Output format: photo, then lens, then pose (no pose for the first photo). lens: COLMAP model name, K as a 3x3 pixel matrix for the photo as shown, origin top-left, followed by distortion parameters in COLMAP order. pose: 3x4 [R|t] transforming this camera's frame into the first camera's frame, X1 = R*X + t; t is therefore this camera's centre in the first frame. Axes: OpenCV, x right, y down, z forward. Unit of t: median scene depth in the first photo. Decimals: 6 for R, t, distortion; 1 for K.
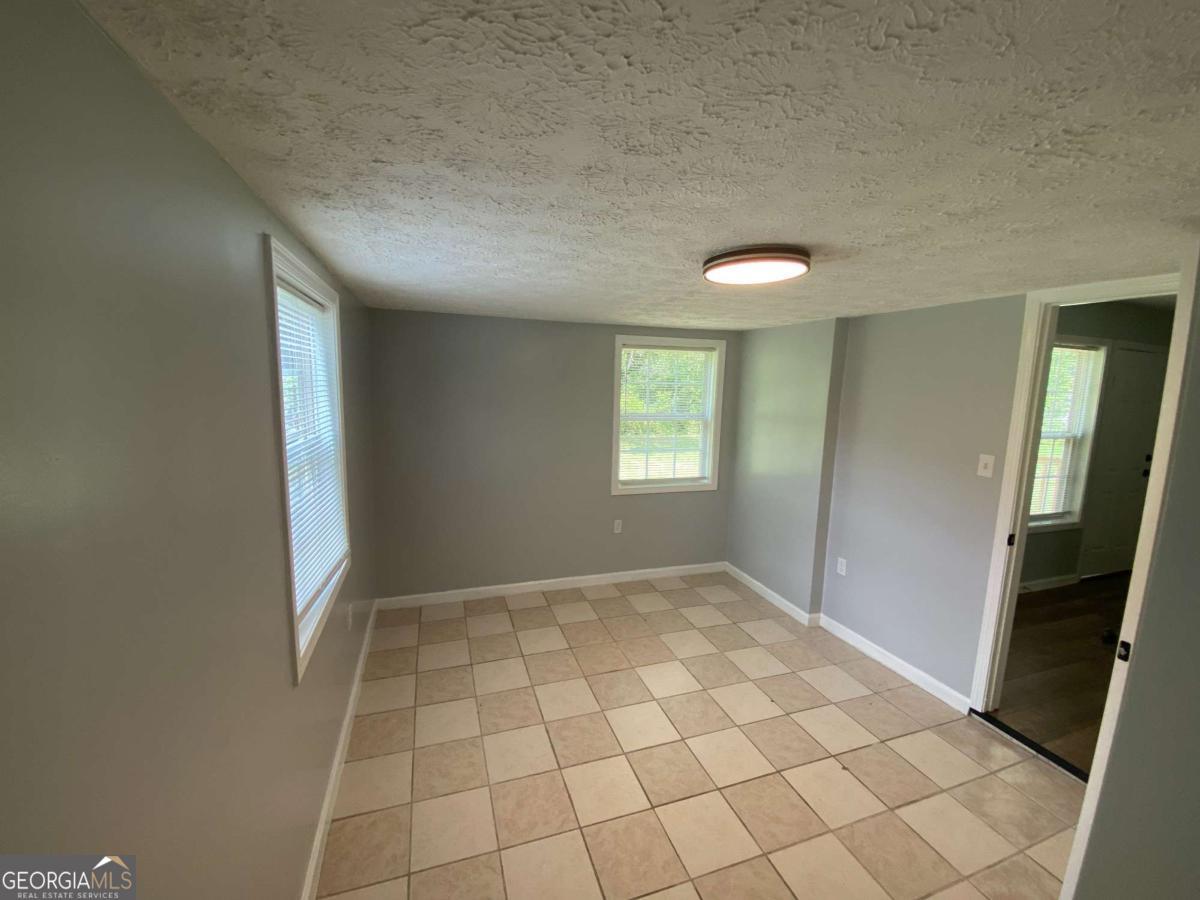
lens RADIAL K [[488.8, 0, 595.8], [0, 488.8, 455.0], [0, 0, 1]] dist [-0.009086, -0.008228]
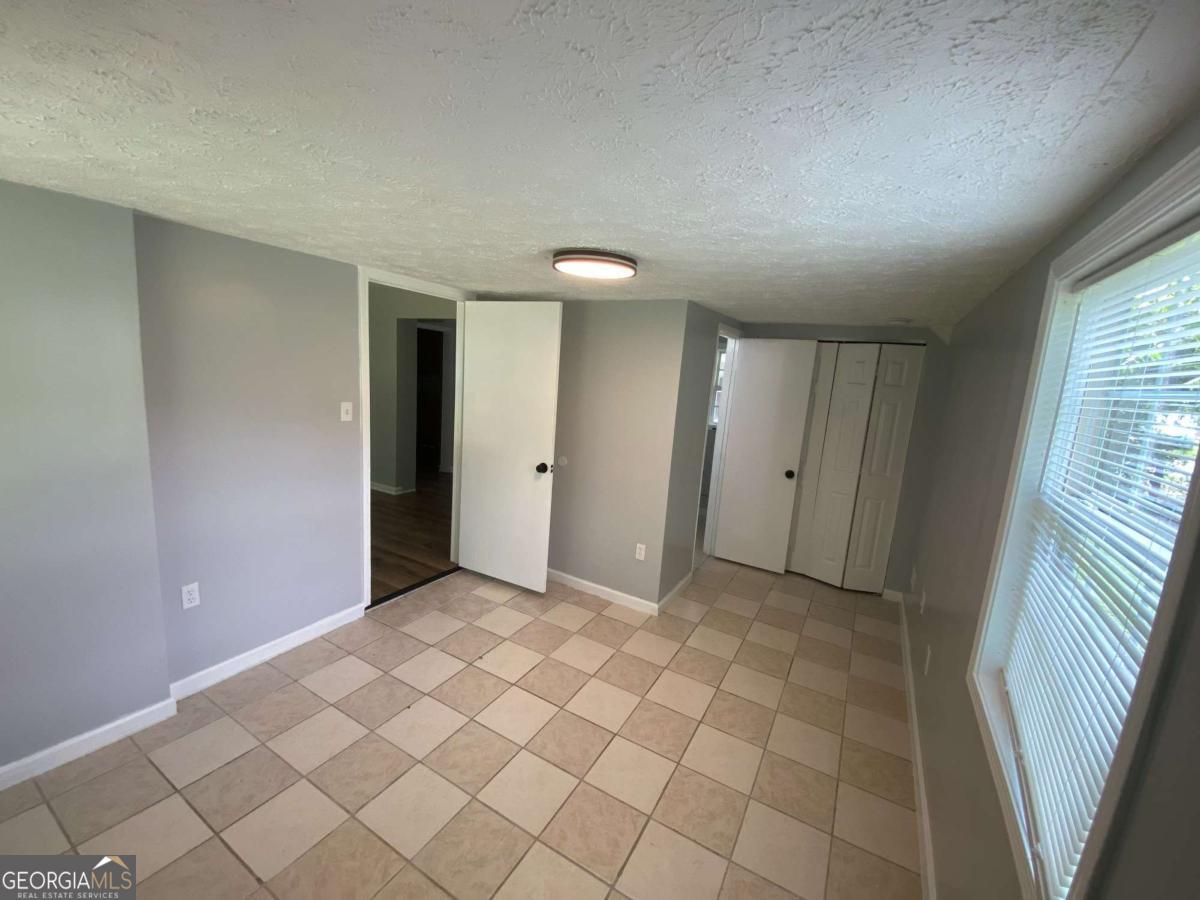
lens RADIAL K [[488.8, 0, 594.3], [0, 488.8, 453.4], [0, 0, 1]] dist [-0.009086, -0.008228]
pose [[-0.668124, -0.191749, 0.718917, -0.428142], [0.023025, 0.960431, 0.277564, -0.183978], [-0.743693, 0.202000, -0.637273, 1.269201]]
